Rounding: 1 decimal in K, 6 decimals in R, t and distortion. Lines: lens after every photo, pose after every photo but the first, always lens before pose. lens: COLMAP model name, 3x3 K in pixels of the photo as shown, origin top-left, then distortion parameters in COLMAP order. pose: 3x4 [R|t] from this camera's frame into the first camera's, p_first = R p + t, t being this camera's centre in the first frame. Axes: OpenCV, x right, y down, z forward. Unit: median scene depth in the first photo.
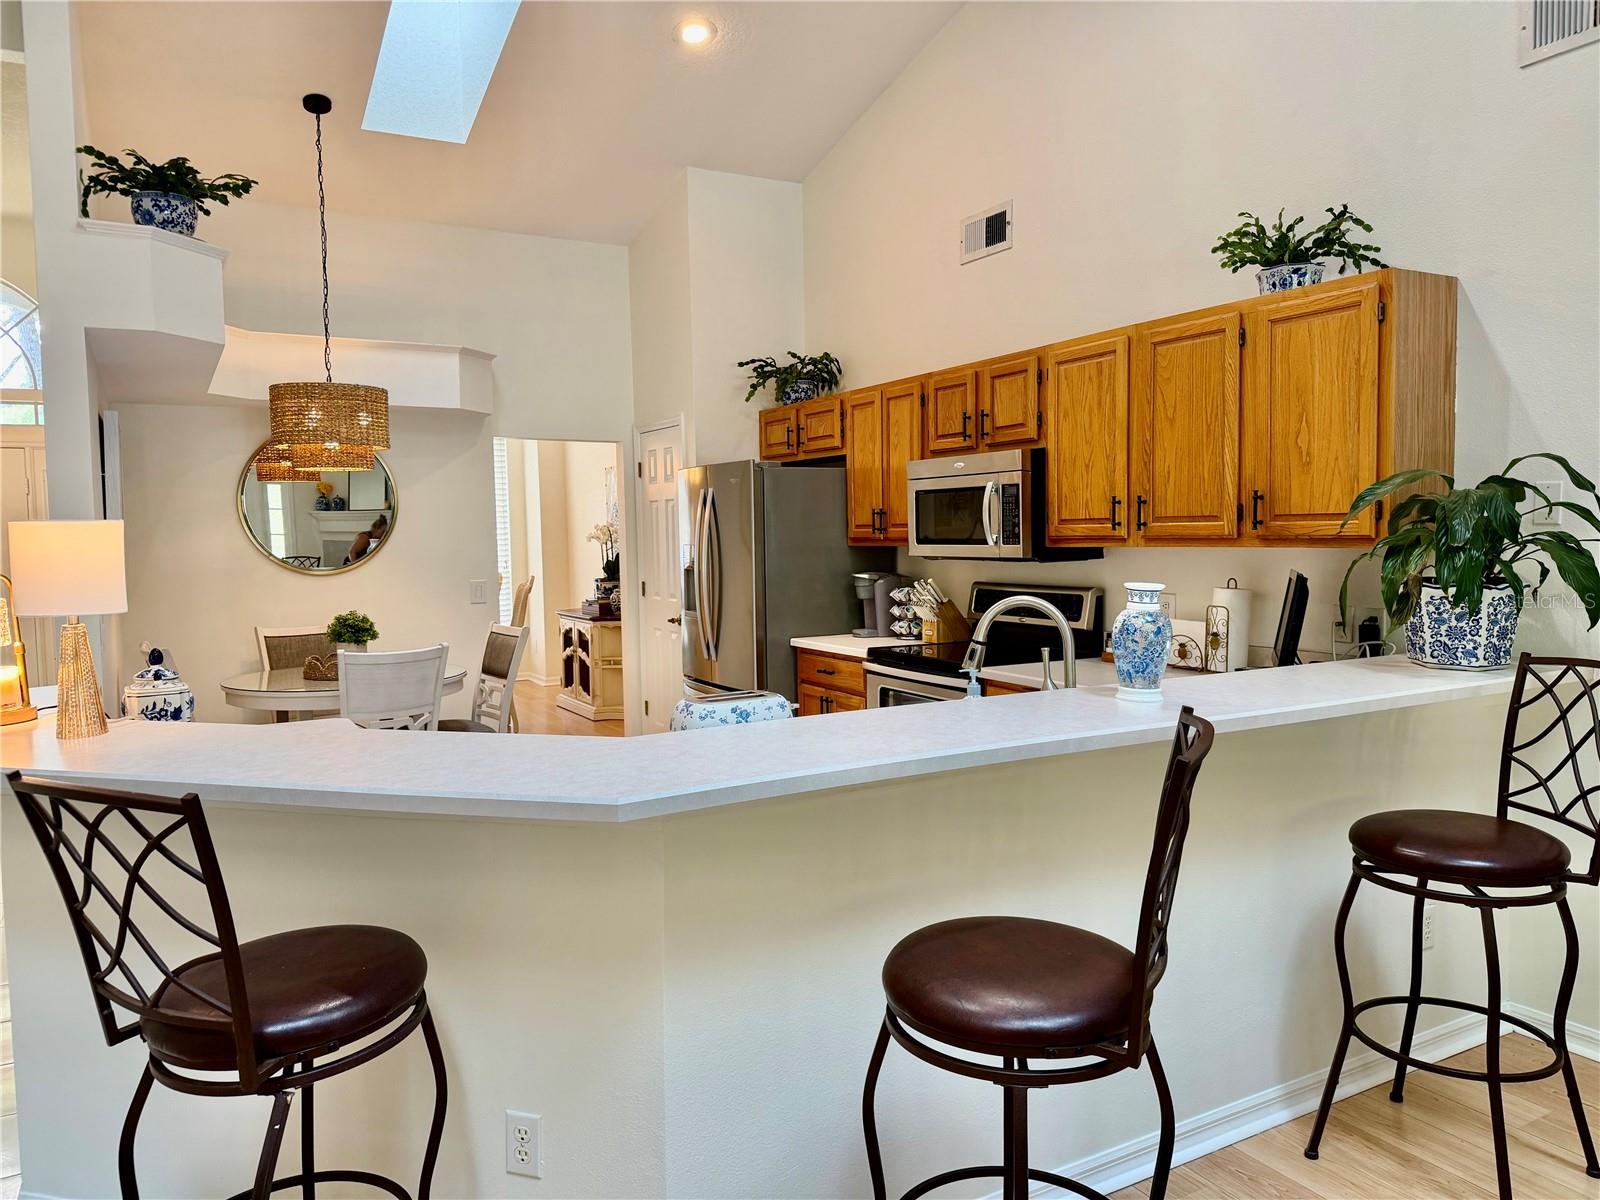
lens RADIAL K [[1128.4, 0, 800.0], [0, 1128.4, 600.0], [0, 0, 1]] dist [0.115912, -0.155981]
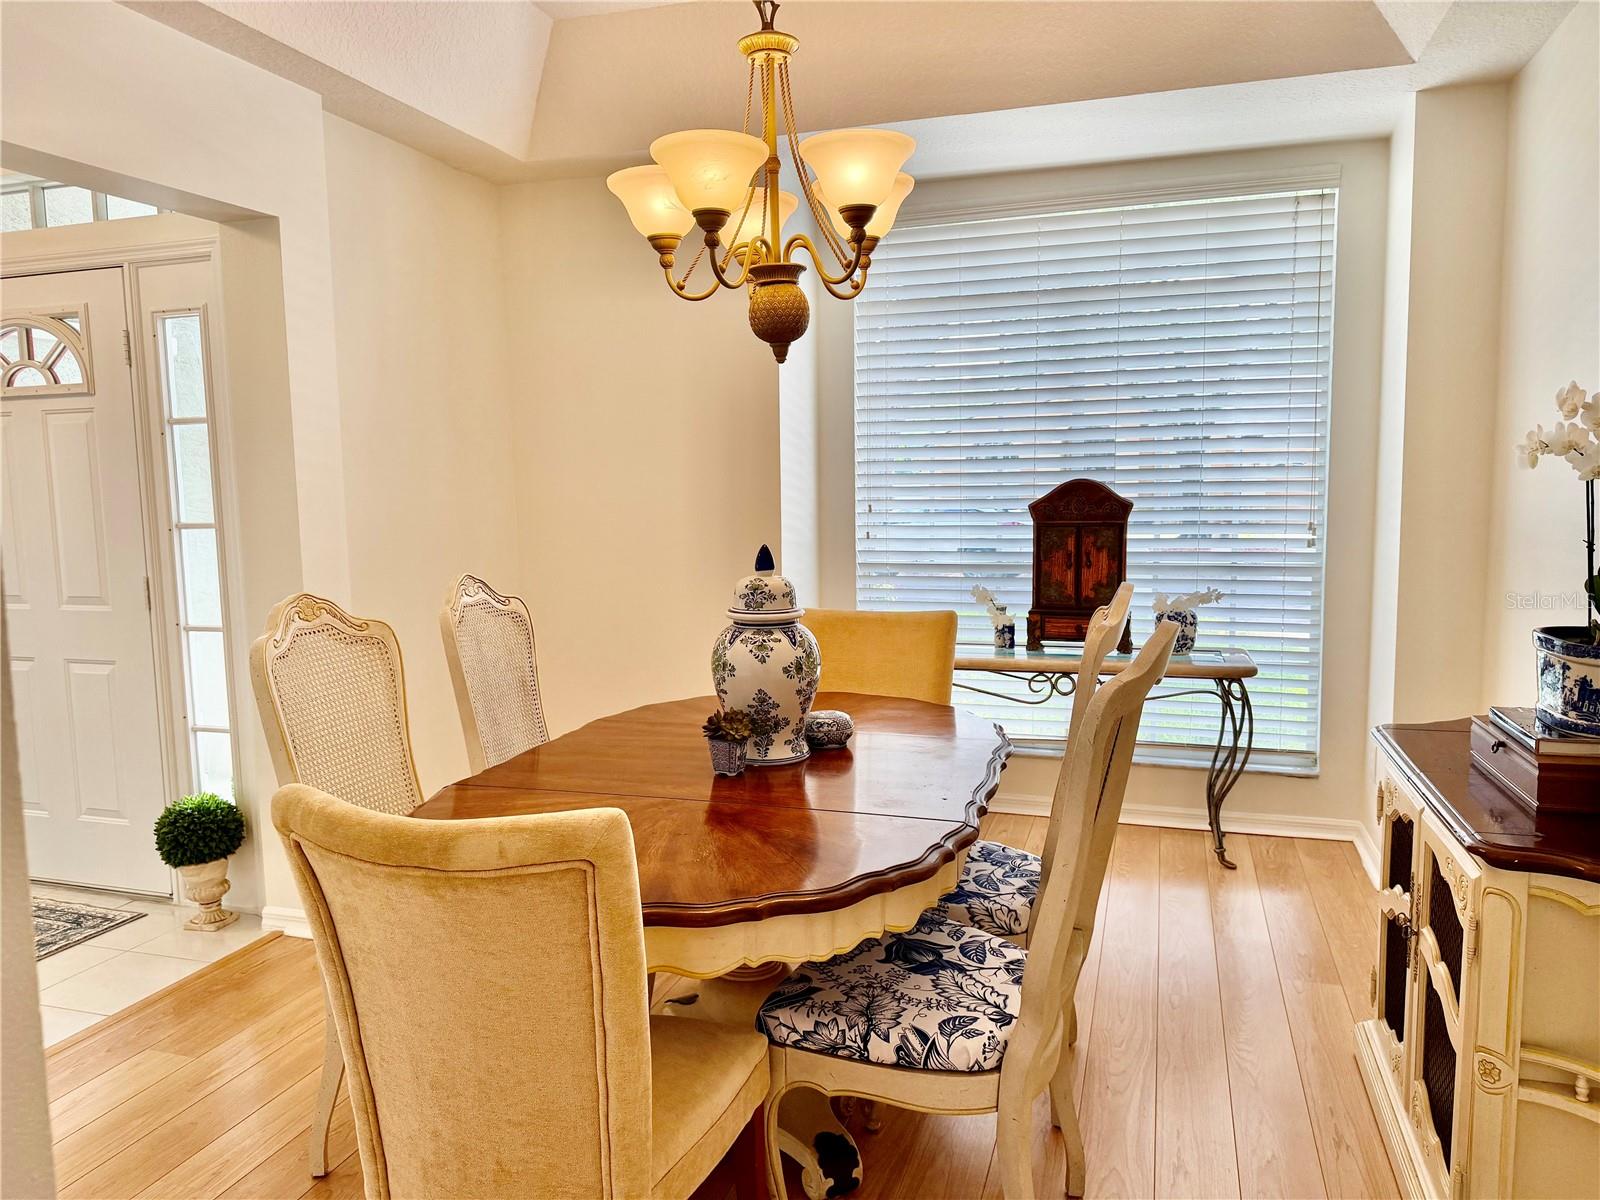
lens RADIAL K [[1119.5, 0, 800.0], [0, 1119.5, 600.0], [0, 0, 1]] dist [0.090433, -0.102450]
pose [[0.677908, 0.088104, -0.729848, -0.203392], [-0.043812, 0.995870, 0.079523, -0.064285], [0.733840, -0.021933, 0.678968, 1.291874]]
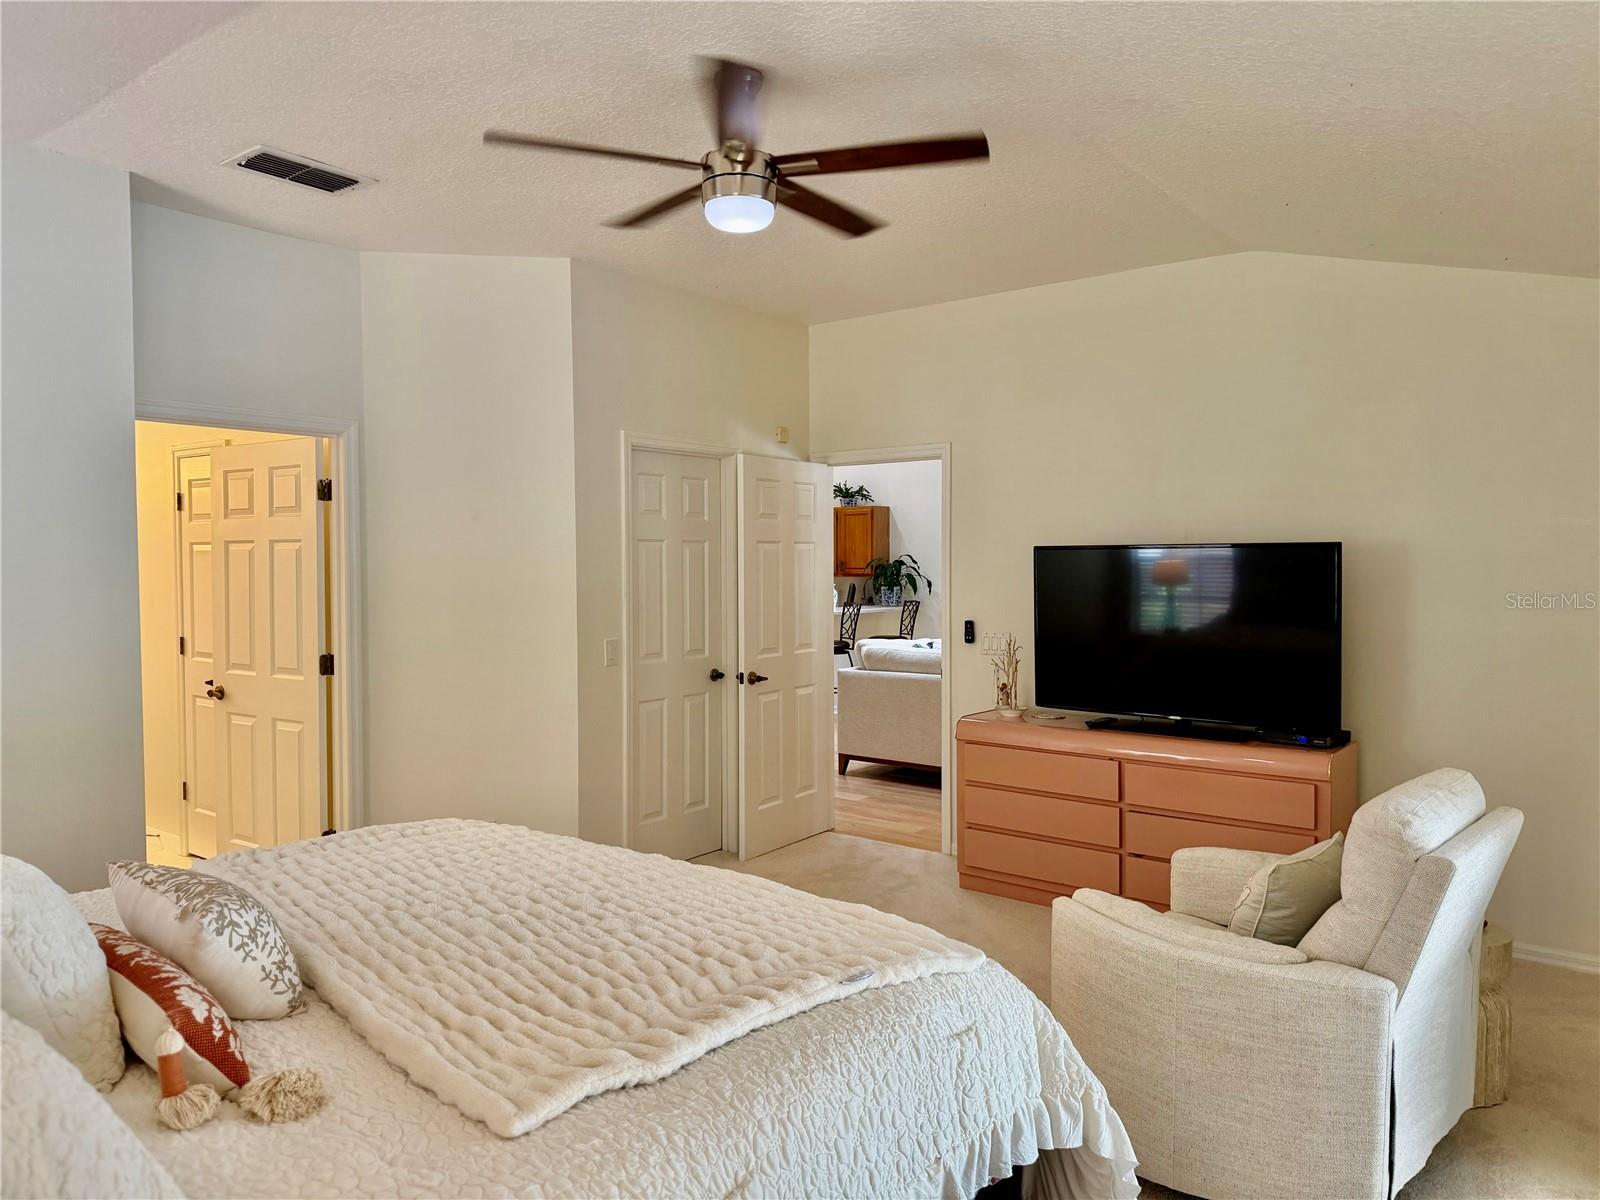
lens RADIAL K [[1119.5, 0, 800.0], [0, 1119.5, 600.0], [0, 0, 1]] dist [0.090433, -0.102450]
pose [[0.923716, 0.005837, 0.383033, -0.763608], [0.007993, 0.999373, -0.034504, 0.104944], [-0.382994, 0.034933, 0.923090, -1.563620]]
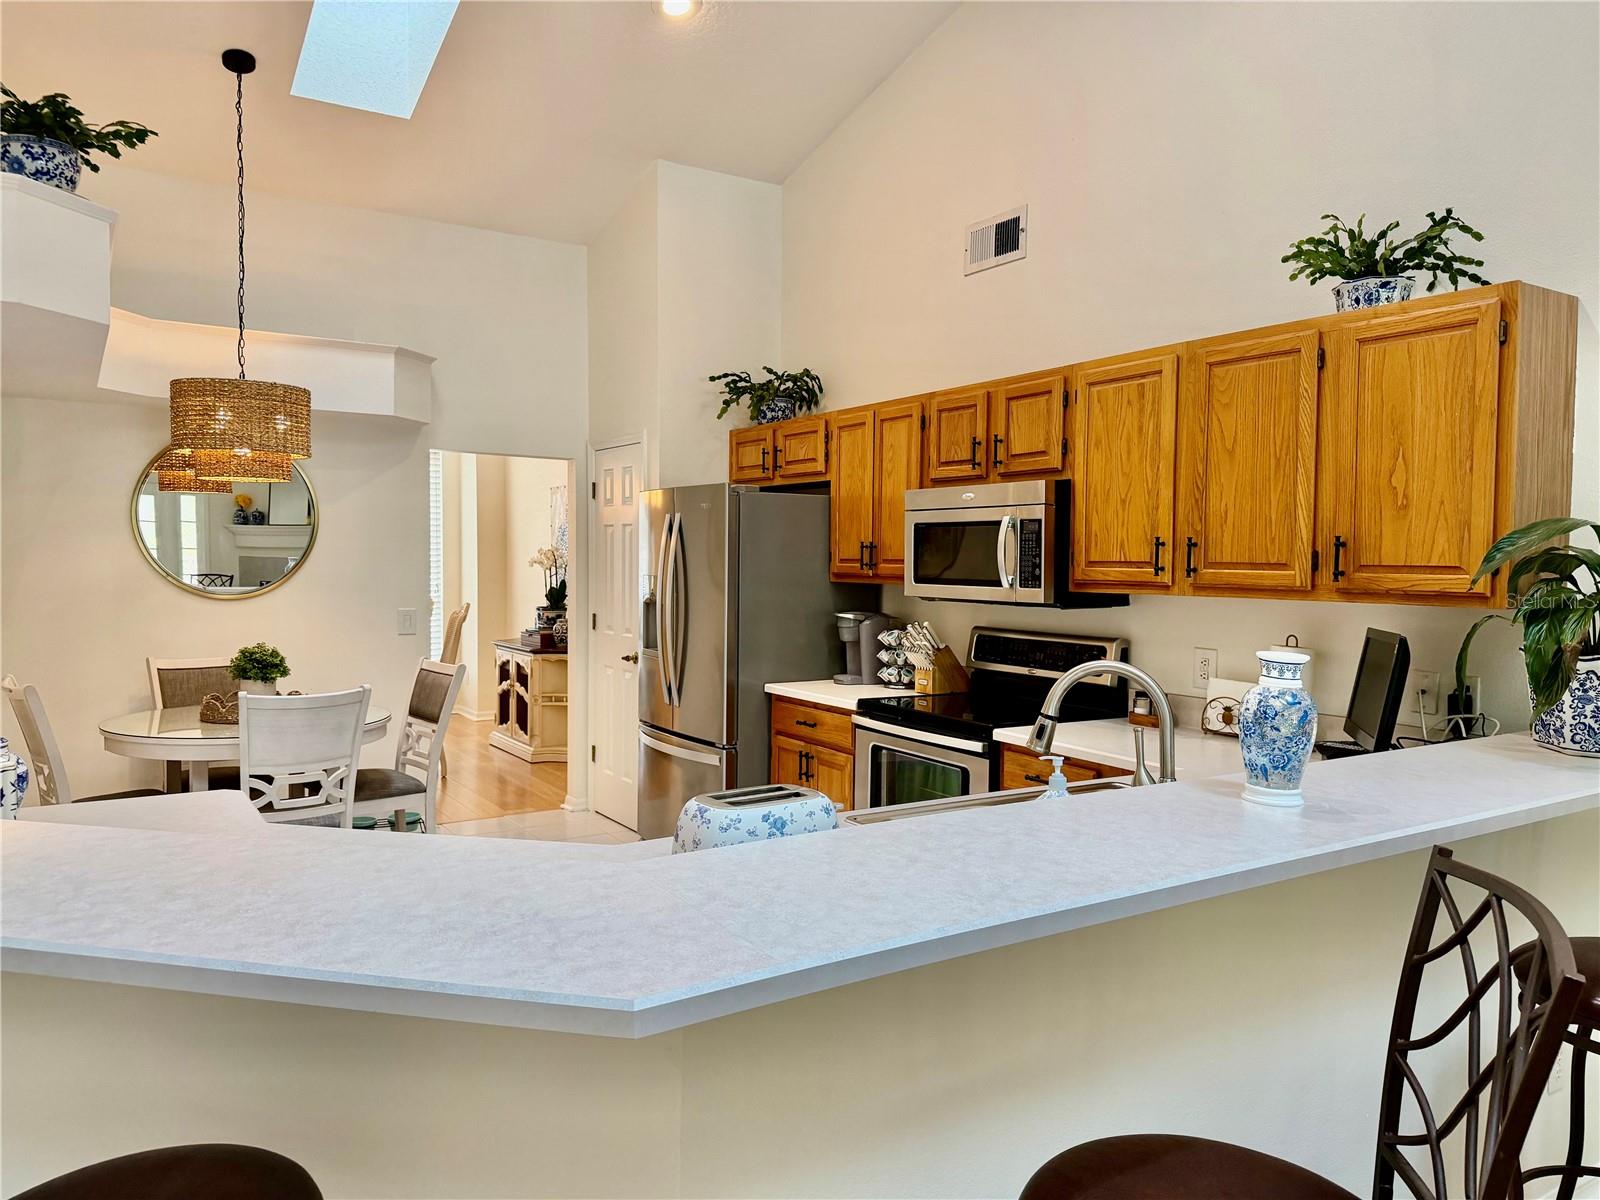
lens RADIAL K [[1119.5, 0, 800.0], [0, 1119.5, 600.0], [0, 0, 1]] dist [0.090433, -0.102450]
pose [[0.997853, 0.024160, 0.060872, -0.039847], [-0.022734, 0.999453, -0.024012, -0.012954], [-0.061418, 0.022577, 0.997857, 0.126418]]
